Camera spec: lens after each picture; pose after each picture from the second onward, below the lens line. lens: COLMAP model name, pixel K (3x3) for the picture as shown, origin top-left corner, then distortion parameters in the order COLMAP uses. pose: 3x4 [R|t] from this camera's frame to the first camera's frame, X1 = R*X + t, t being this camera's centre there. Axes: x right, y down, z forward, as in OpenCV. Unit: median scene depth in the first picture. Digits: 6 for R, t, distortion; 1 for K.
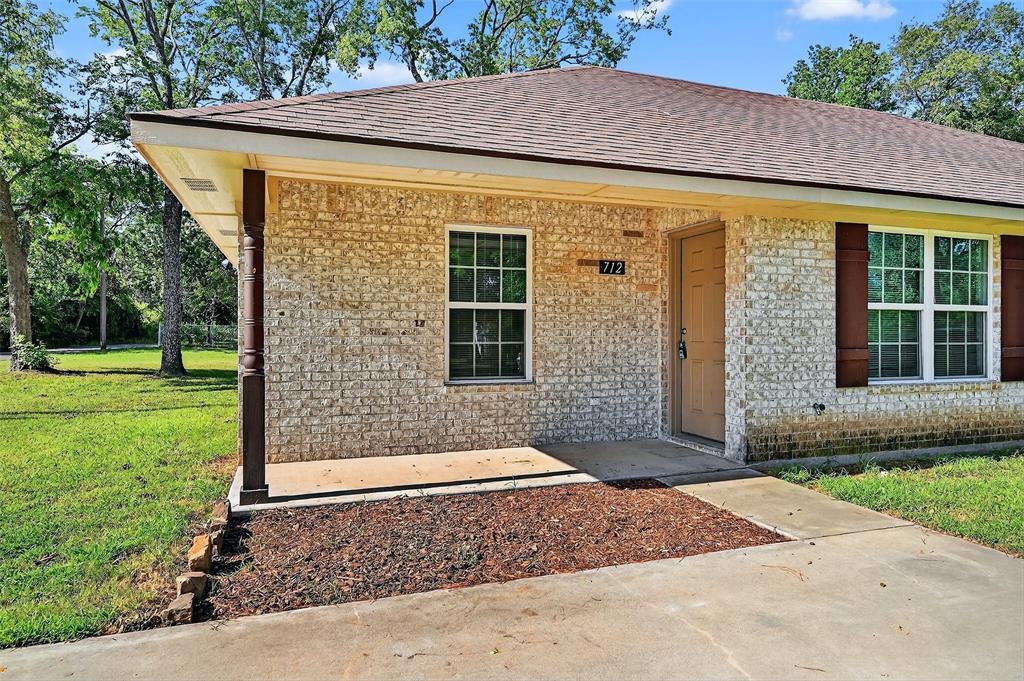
lens RADIAL K [[628.0, 0, 510.1], [0, 628.0, 335.8], [0, 0, 1]] dist [0.001592, 0.005567]
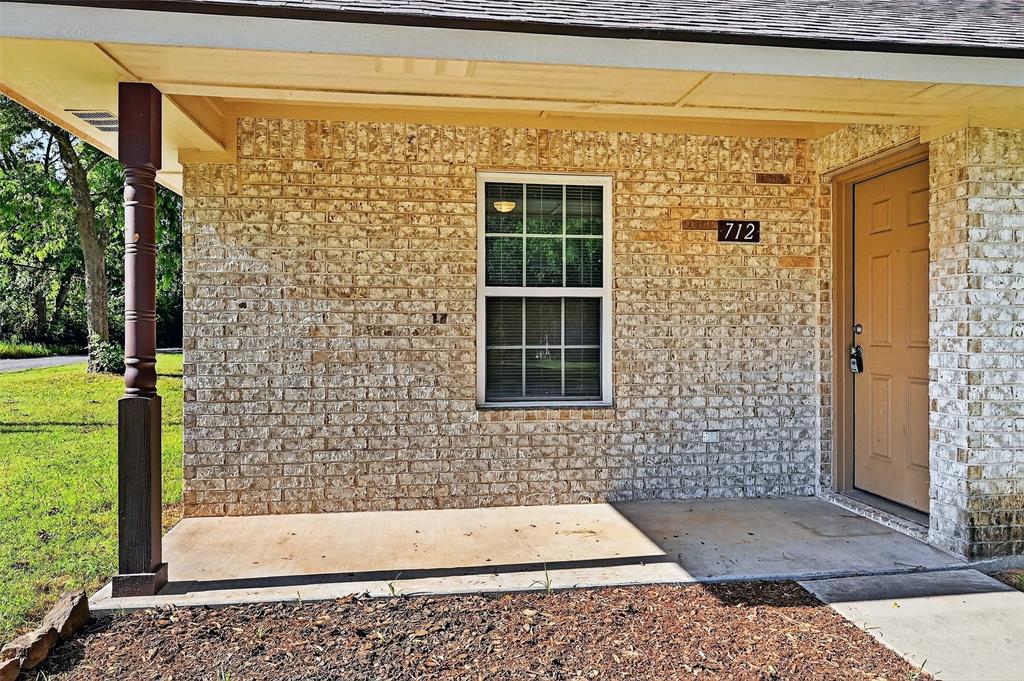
lens RADIAL K [[711.3, 0, 511.9], [0, 711.3, 333.1], [0, 0, 1]] dist [0.005252, -0.005742]
pose [[0.979487, -0.000442, -0.201509, 0.086399], [0.000063, 0.999998, -0.001890, -0.002157], [0.201510, 0.001839, 0.979485, 0.245917]]
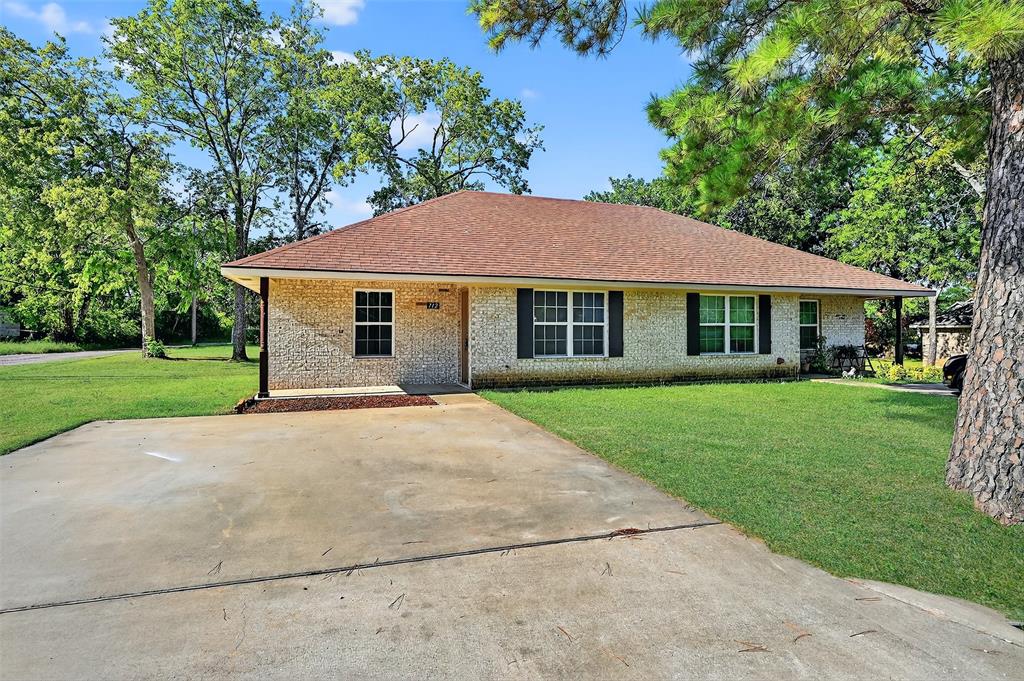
lens RADIAL K [[509.5, 0, 507.2], [0, 509.5, 326.5], [0, 0, 1]] dist [0.004579, -0.000028]
pose [[0.999869, -0.002517, -0.016002, 0.483410], [0.002236, 0.999844, -0.017537, -0.003766], [0.016044, 0.017499, 0.999718, -0.847139]]
